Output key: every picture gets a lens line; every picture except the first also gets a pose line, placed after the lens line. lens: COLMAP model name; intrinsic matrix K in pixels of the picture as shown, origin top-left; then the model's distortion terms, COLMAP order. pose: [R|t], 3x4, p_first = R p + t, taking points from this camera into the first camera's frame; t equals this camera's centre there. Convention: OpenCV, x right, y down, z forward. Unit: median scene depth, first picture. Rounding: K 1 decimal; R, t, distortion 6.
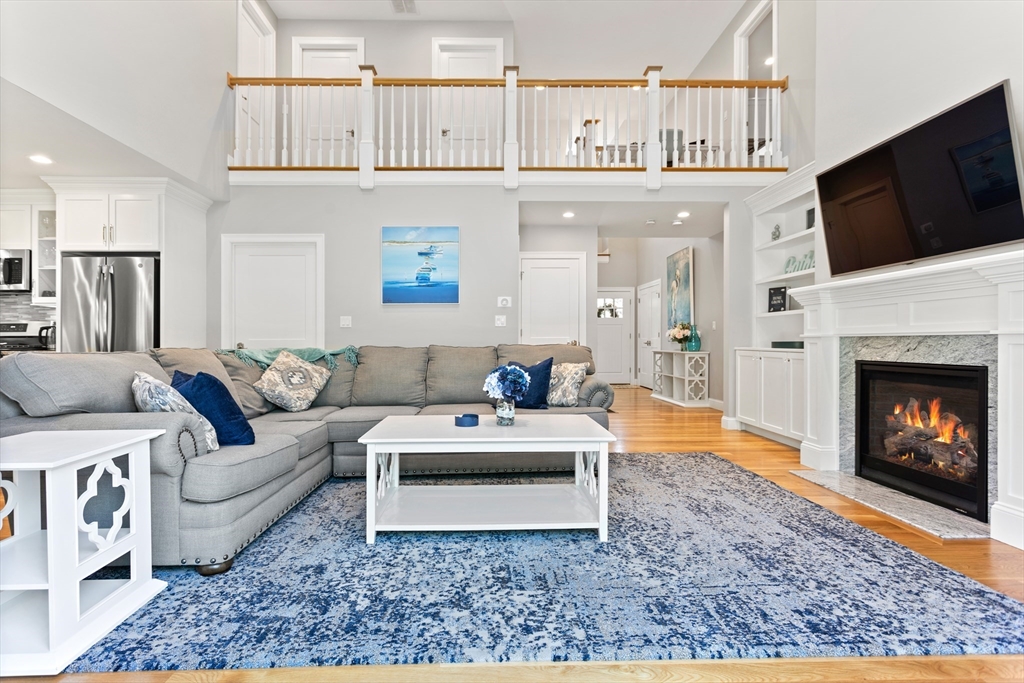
lens RADIAL K [[499.2, 0, 499.2], [0, 499.2, 342.7], [0, 0, 1]] dist [0.004432, 0.002832]
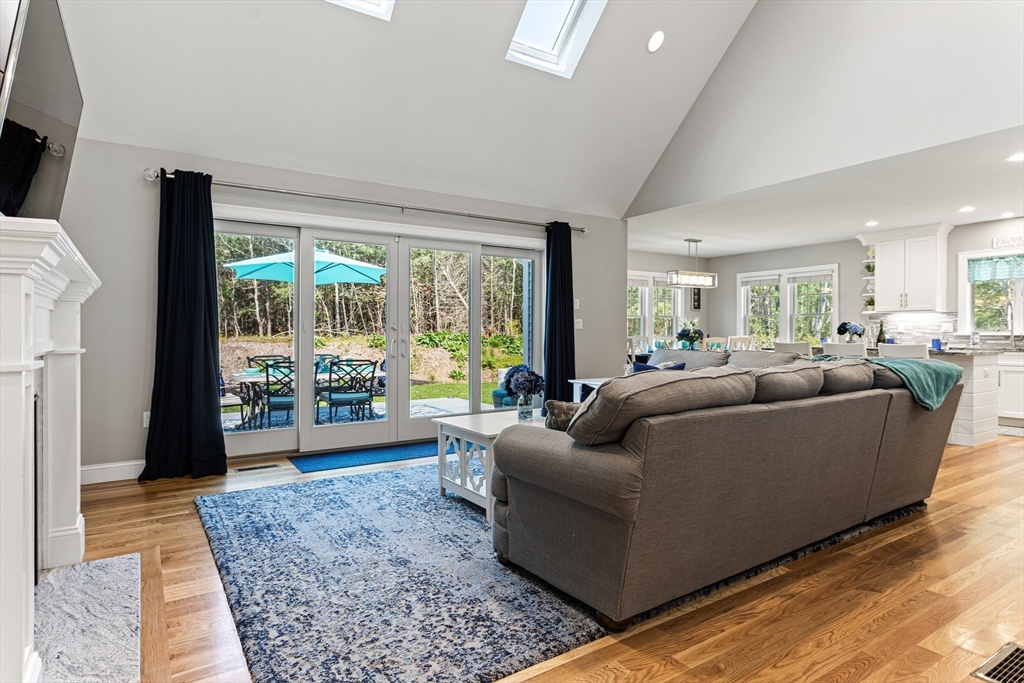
lens RADIAL K [[548.0, 0, 511.4], [0, 548.0, 337.3], [0, 0, 1]] dist [0.002779, 0.002446]
pose [[-0.846520, 0.011635, -0.532230, 0.728217], [0.004569, 0.999883, 0.014592, -0.055600], [0.532338, 0.009920, -0.846474, 2.045526]]
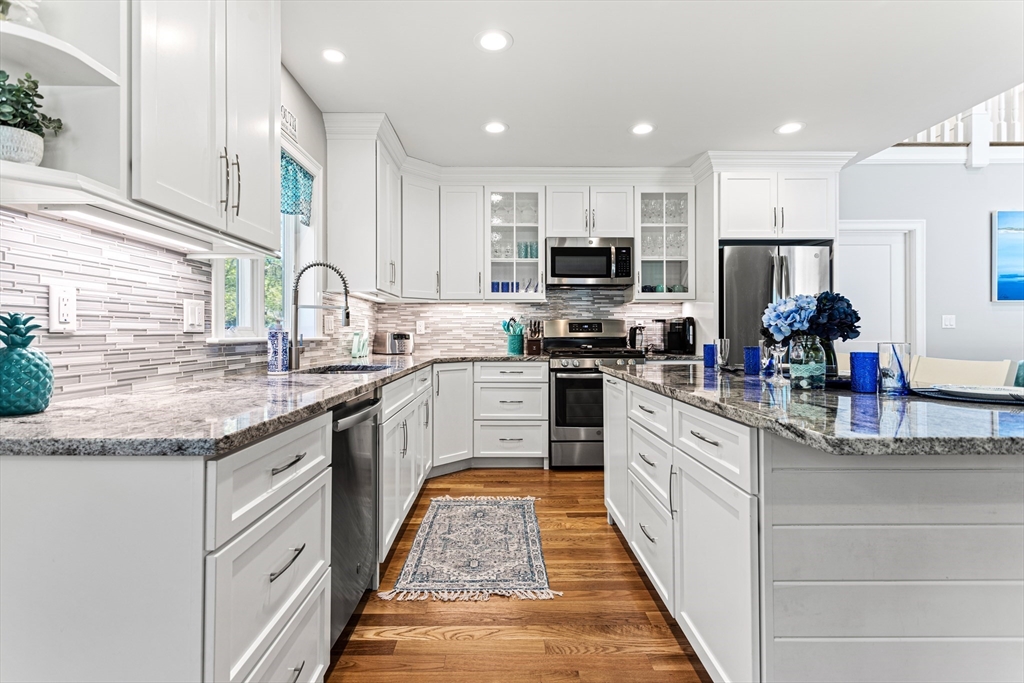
lens RADIAL K [[499.2, 0, 498.1], [0, 499.2, 330.9], [0, 0, 1]] dist [0.004432, 0.002832]
pose [[0.999995, 0.002661, -0.001839, -2.064367], [-0.002680, 0.999940, -0.010667, -0.027427], [0.001811, 0.010672, 0.999941, 0.253193]]
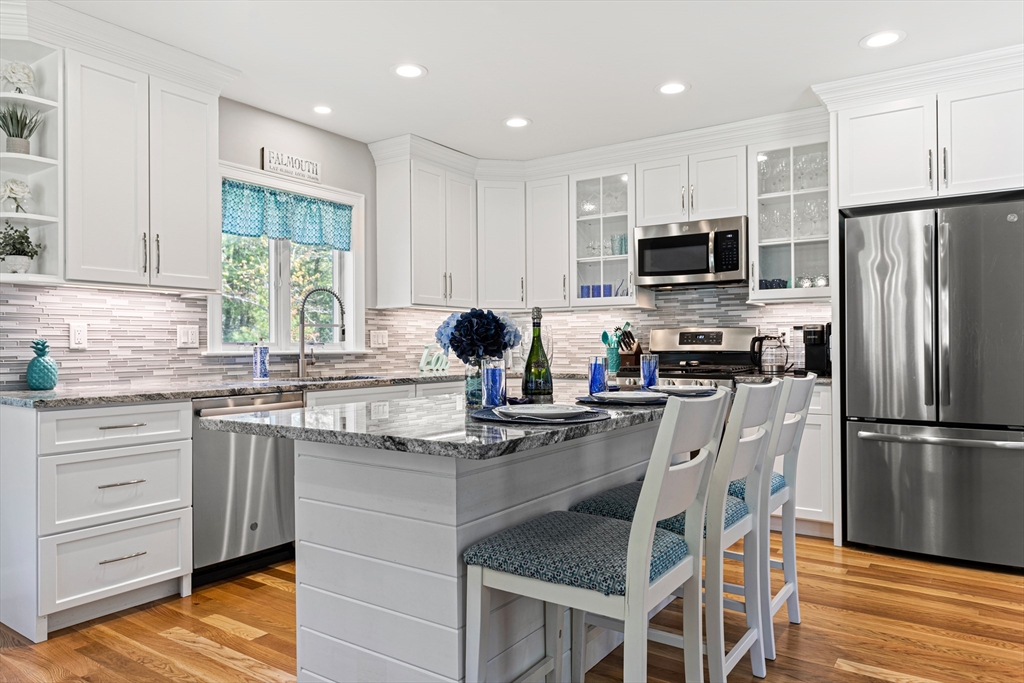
lens RADIAL K [[690.5, 0, 483.3], [0, 690.5, 340.7], [0, 0, 1]] dist [-0.002294, -0.001871]
pose [[0.805074, -0.003490, -0.593164, -1.218007], [-0.001793, 0.999964, -0.008316, -0.035460], [0.593172, 0.007758, 0.805039, 0.182861]]
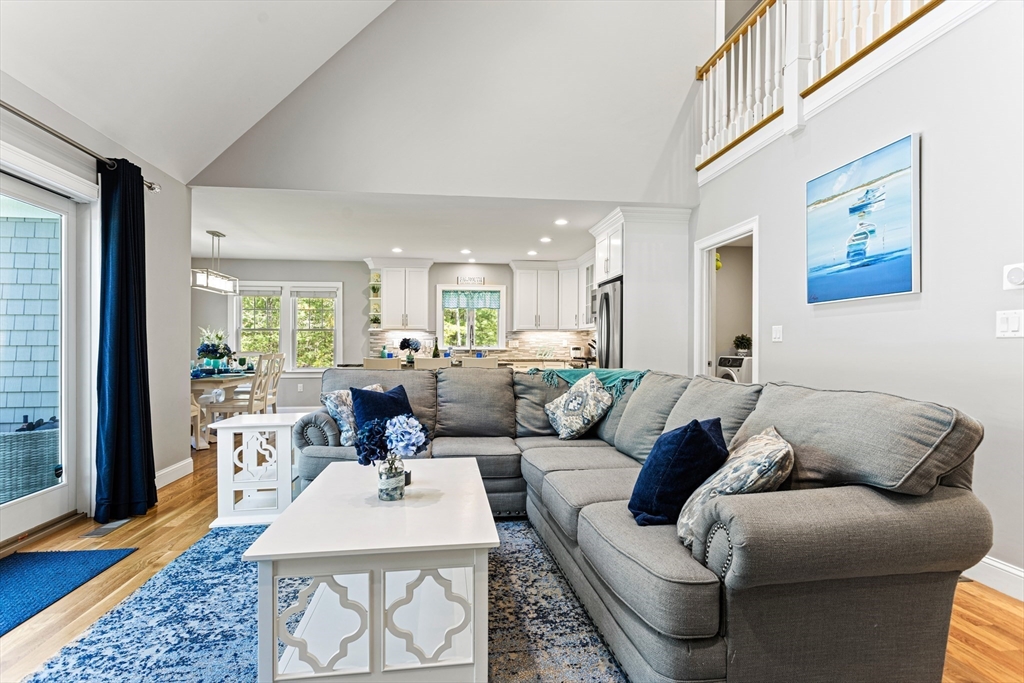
lens RADIAL K [[530.7, 0, 505.7], [0, 530.7, 344.4], [0, 0, 1]] dist [-0.002303, 0.001536]
pose [[0.105499, 0.000480, -0.994419, 0.743996], [-0.000804, 1.000000, 0.000398, -0.051471], [0.994419, 0.000757, 0.105500, 1.038802]]
